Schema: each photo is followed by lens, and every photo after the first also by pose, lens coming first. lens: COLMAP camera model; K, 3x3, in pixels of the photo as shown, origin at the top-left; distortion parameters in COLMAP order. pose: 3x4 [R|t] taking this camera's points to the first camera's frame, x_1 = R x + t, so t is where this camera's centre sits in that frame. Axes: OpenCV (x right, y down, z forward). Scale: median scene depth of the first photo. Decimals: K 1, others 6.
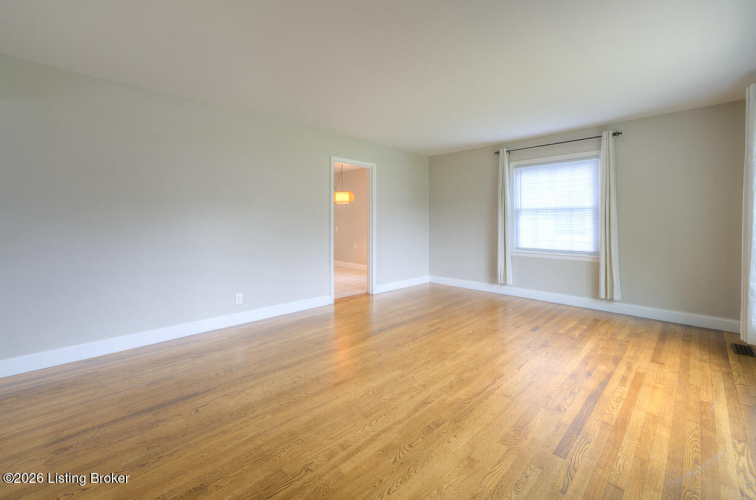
lens RADIAL K [[314.2, 0, 378.1], [0, 314.2, 224.9], [0, 0, 1]] dist [-0.001210, -0.000042]
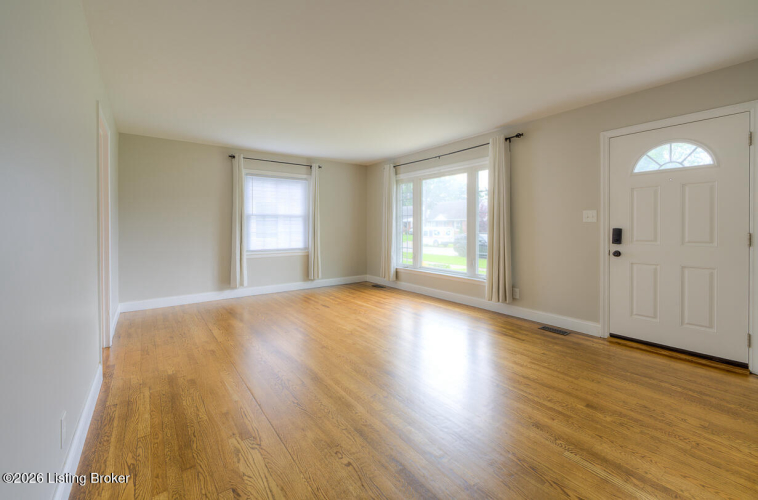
lens RADIAL K [[315.1, 0, 379.1], [0, 315.1, 224.8], [0, 0, 1]] dist [-0.001210, -0.000042]
pose [[0.136134, 0.002441, 0.990687, -0.590264], [0.012666, 0.999911, -0.004204, -0.003743], [-0.990610, 0.013120, 0.136091, 0.437564]]
